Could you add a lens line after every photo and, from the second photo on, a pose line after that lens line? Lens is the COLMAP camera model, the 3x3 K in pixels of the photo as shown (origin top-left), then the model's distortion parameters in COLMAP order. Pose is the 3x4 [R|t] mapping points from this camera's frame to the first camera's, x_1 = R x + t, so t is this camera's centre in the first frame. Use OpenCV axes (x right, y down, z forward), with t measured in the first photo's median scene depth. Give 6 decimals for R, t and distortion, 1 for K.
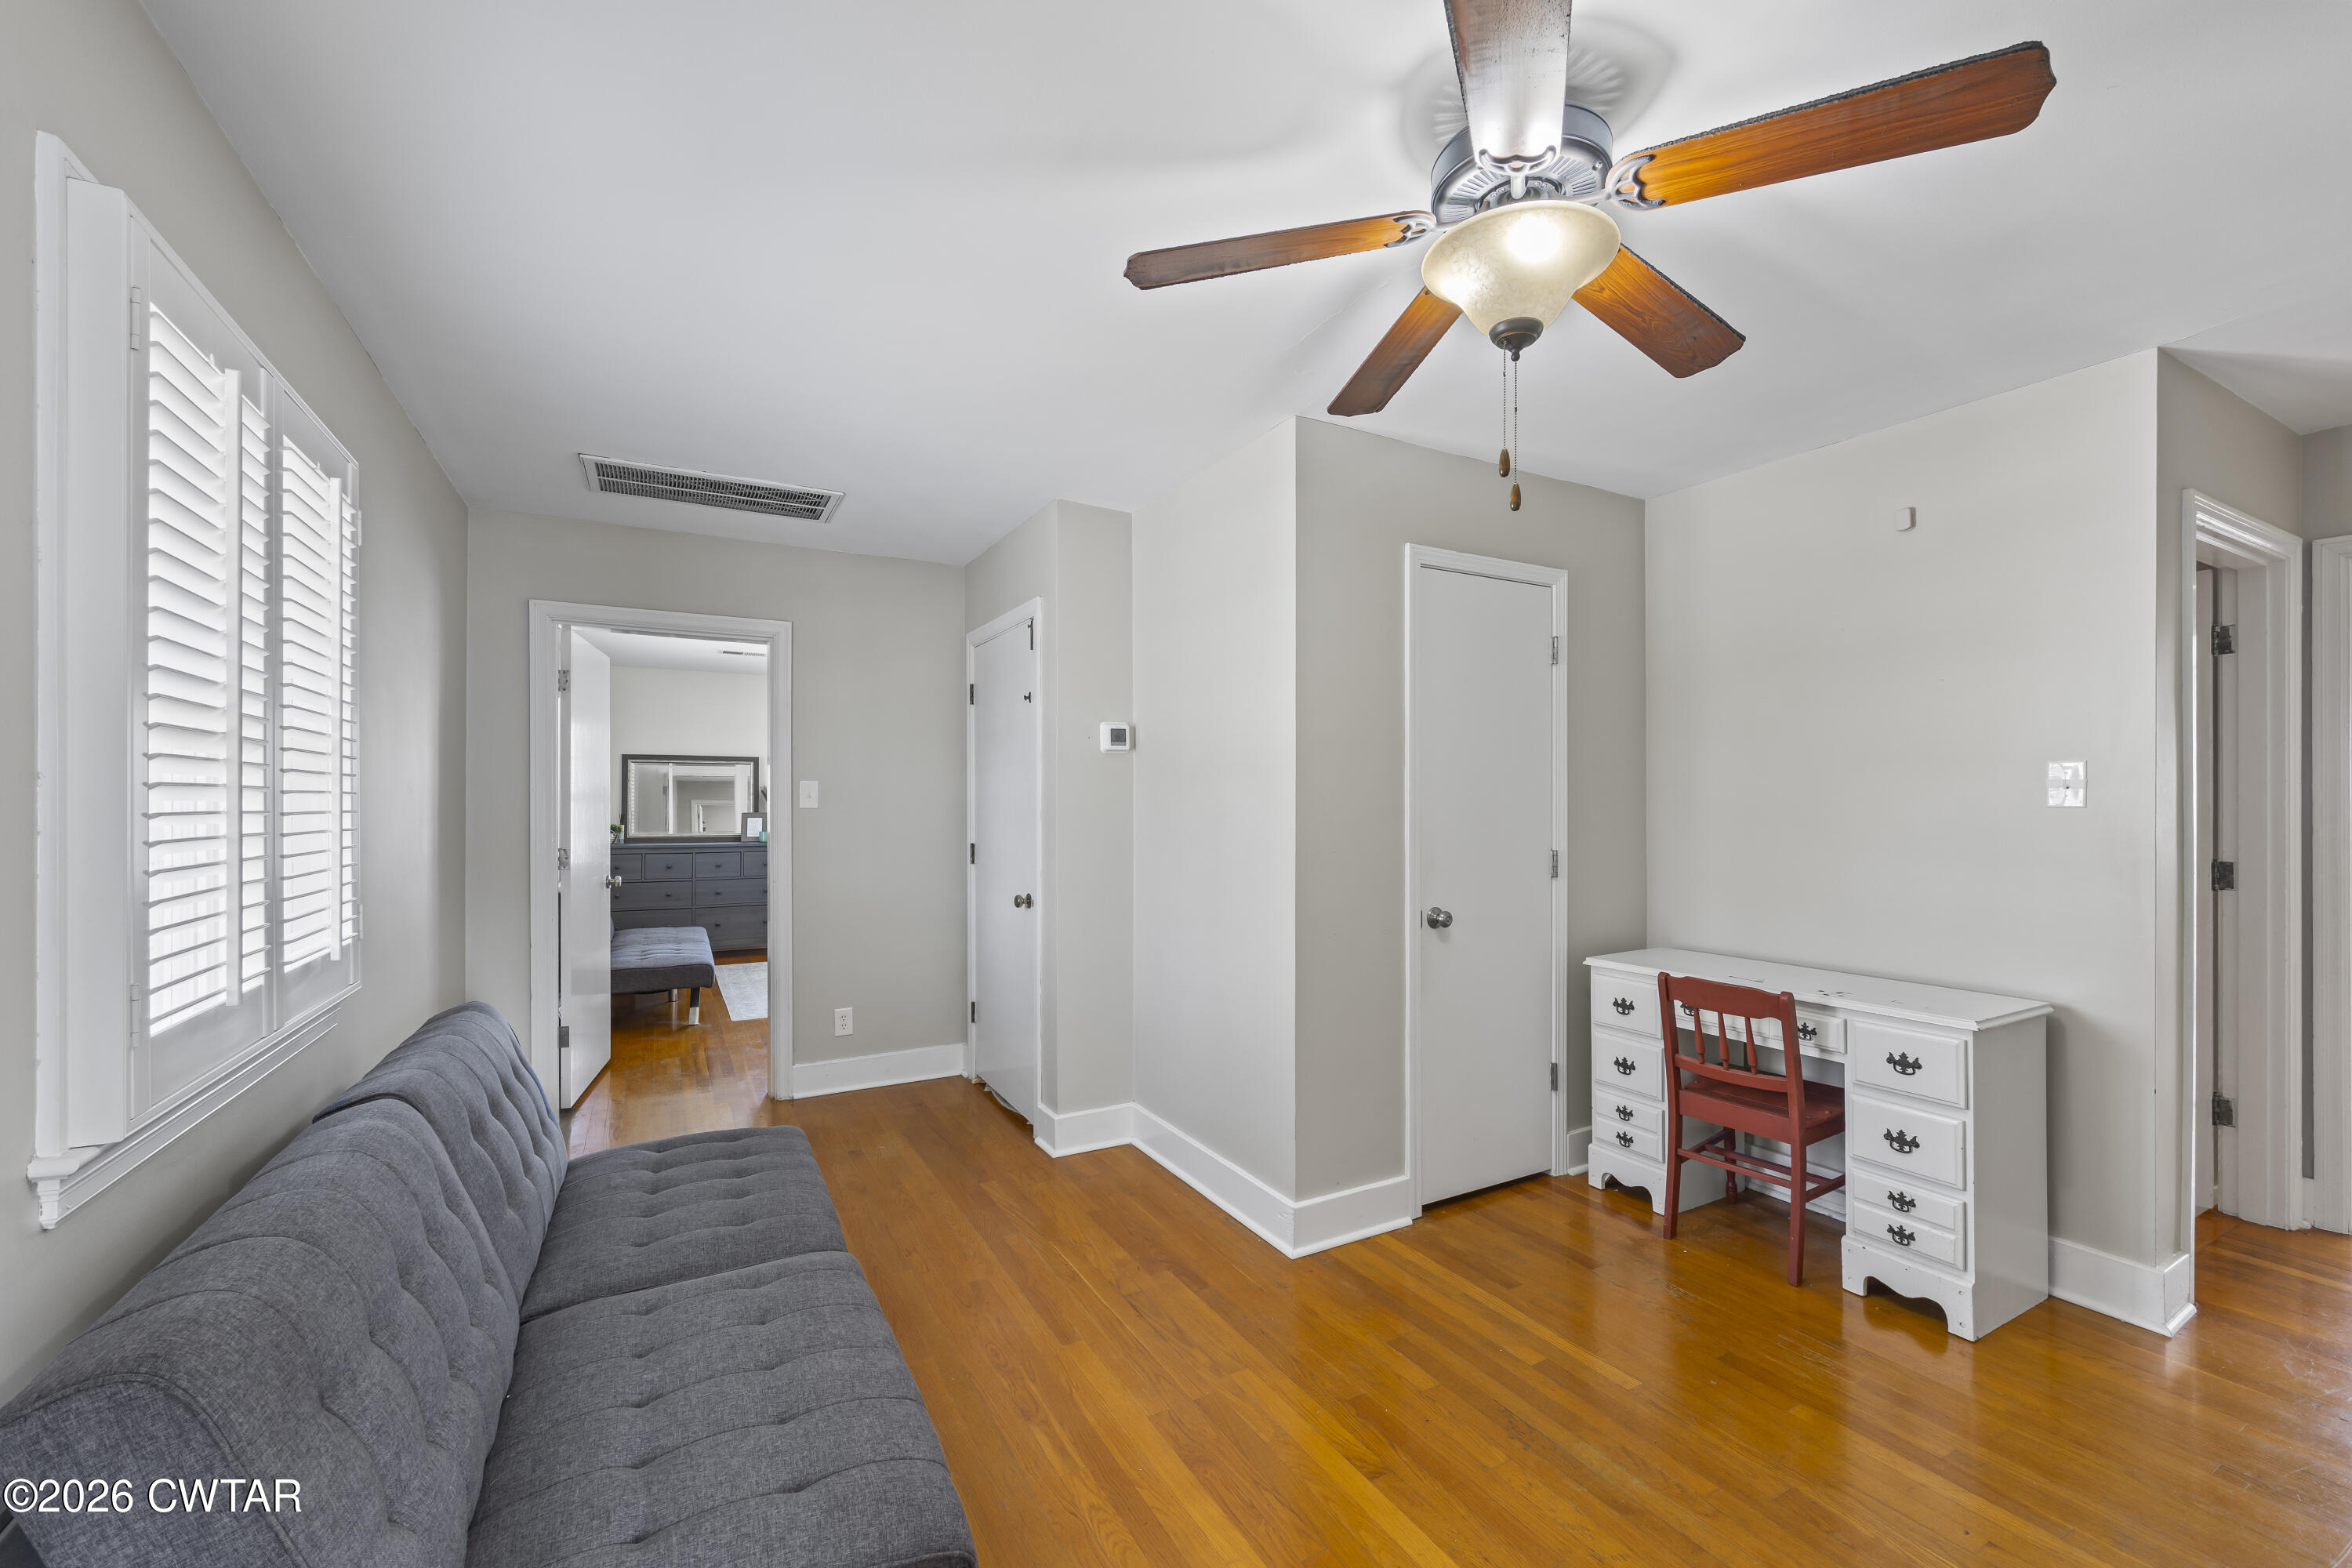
lens RADIAL K [[952.5, 0, 1177.4], [0, 952.5, 782.0], [0, 0, 1]] dist [0.000268, 0.000001]
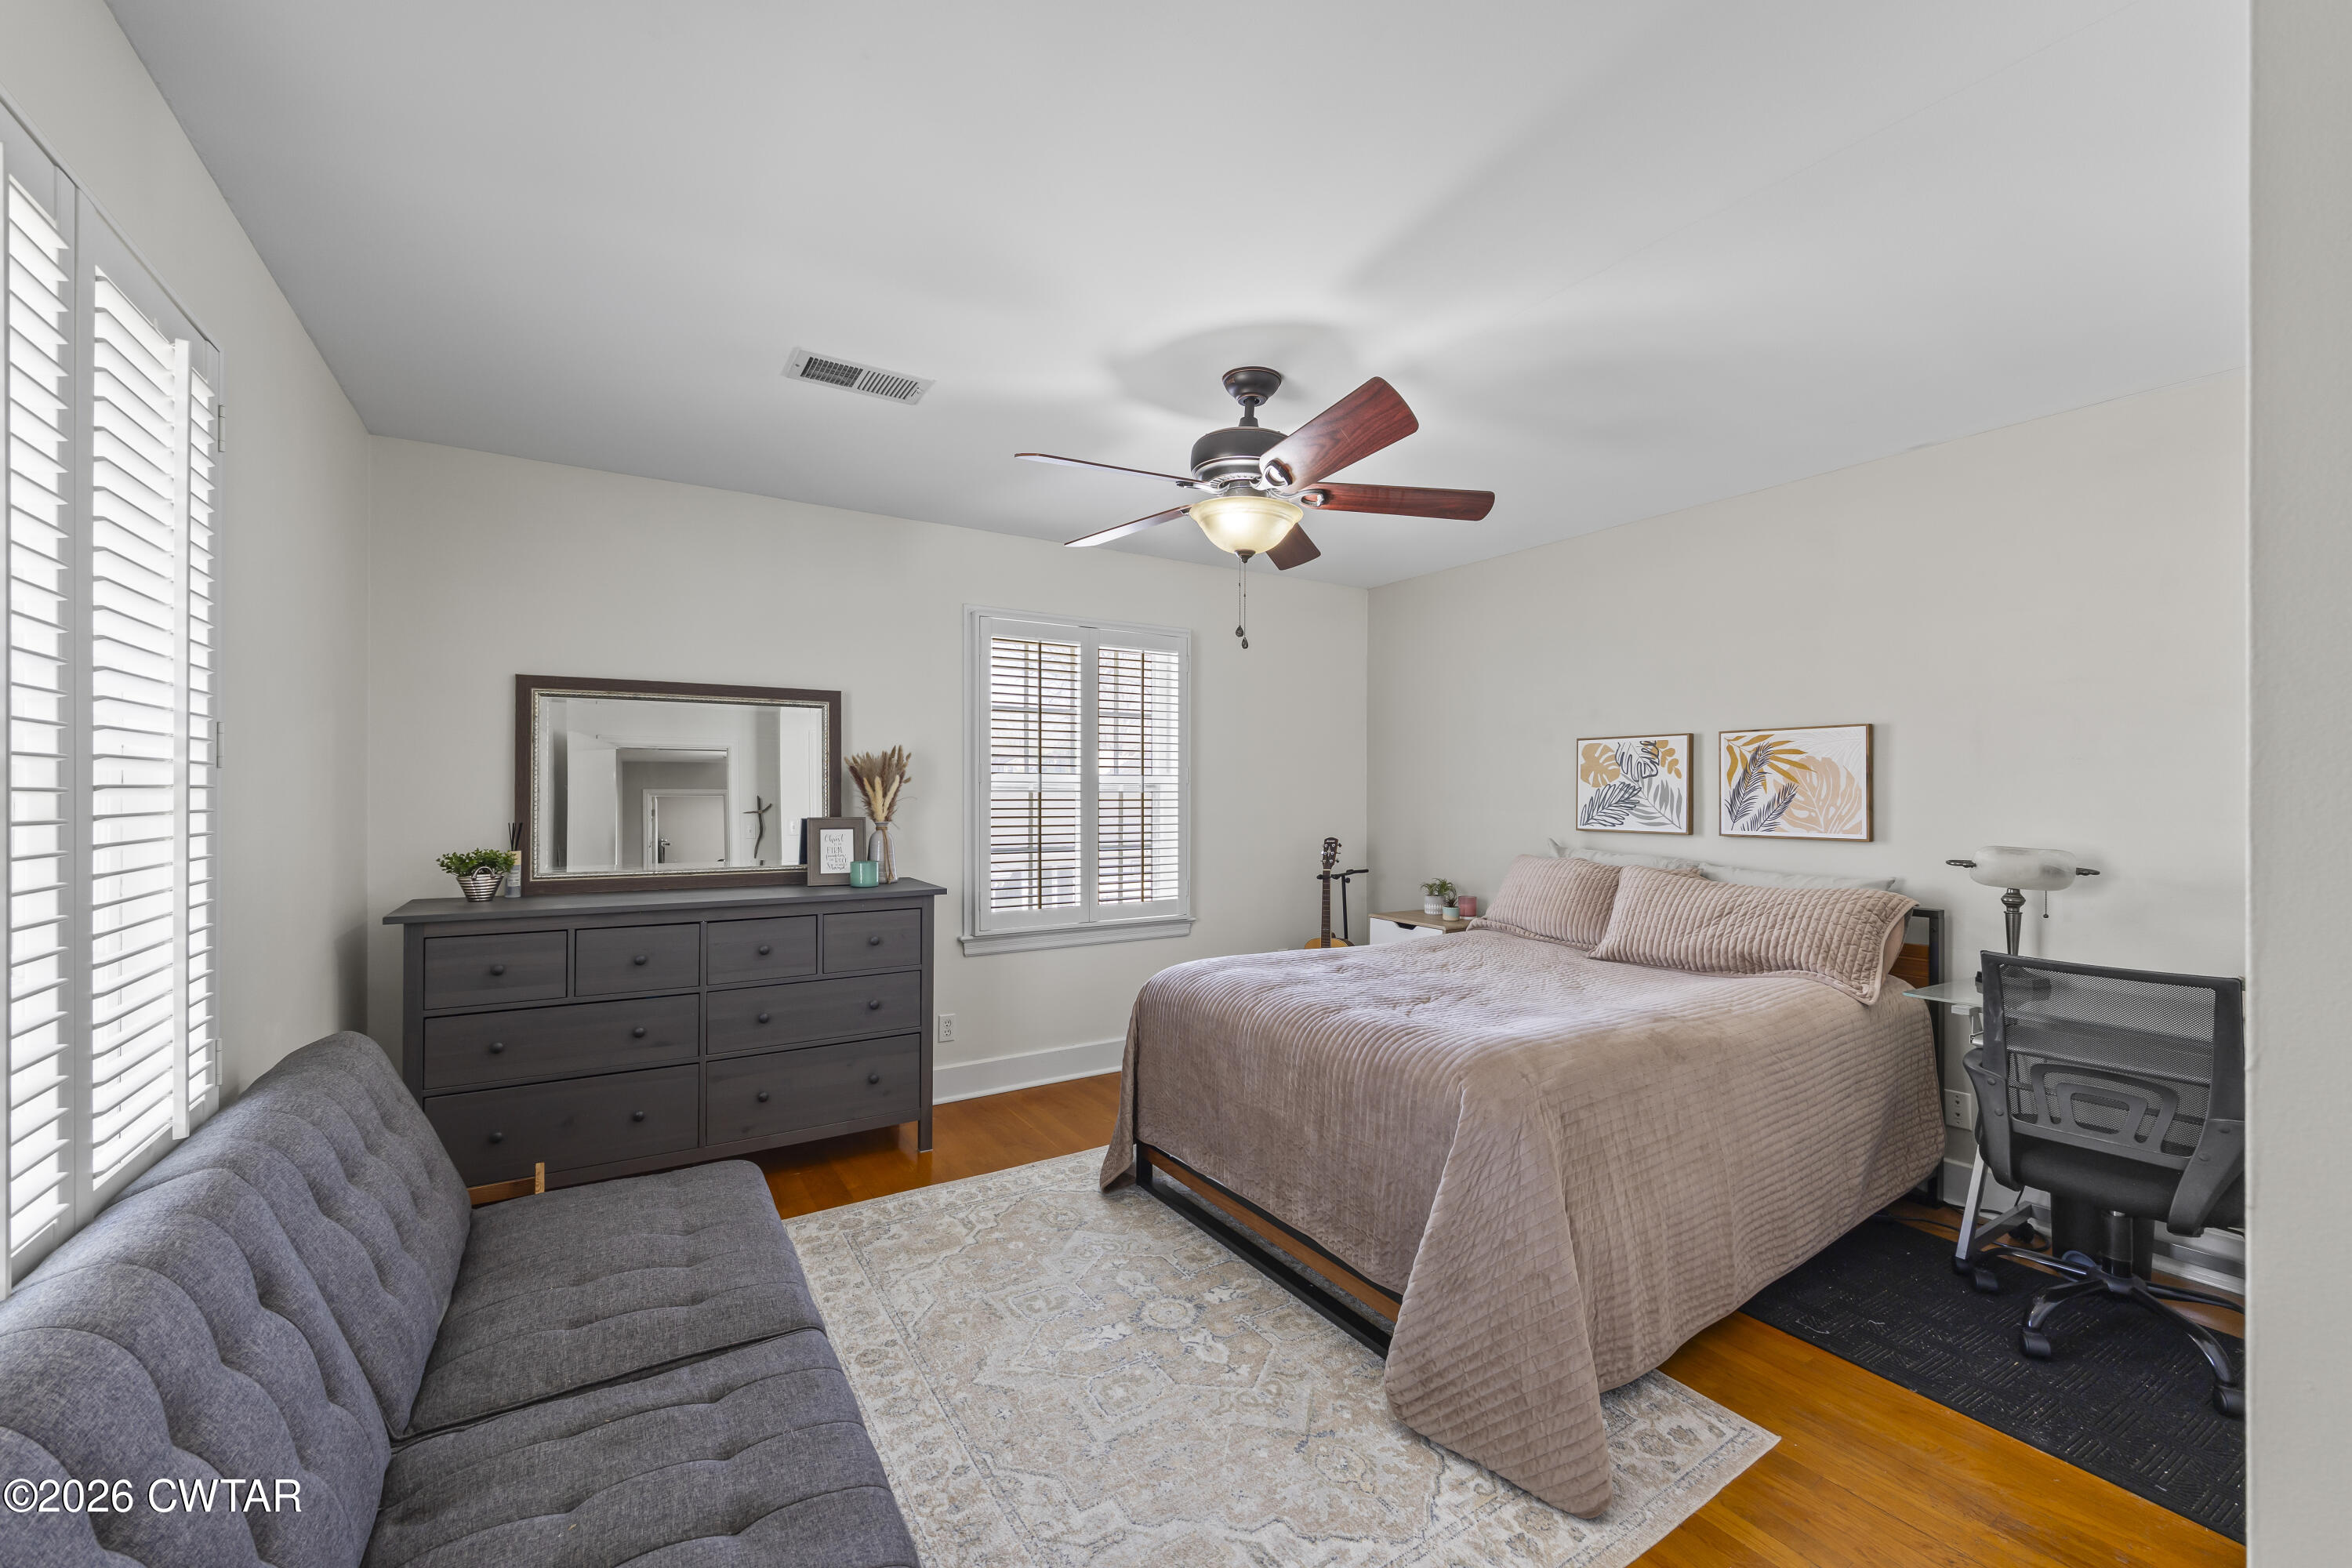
lens RADIAL K [[952.5, 0, 1176.4], [0, 952.5, 793.5], [0, 0, 1]] dist [0.000268, 0.000001]
pose [[0.999498, 0.005564, 0.031182, -0.317780], [-0.006590, 0.999437, 0.032902, 0.006329], [-0.030981, -0.033091, 0.998972, 0.590376]]
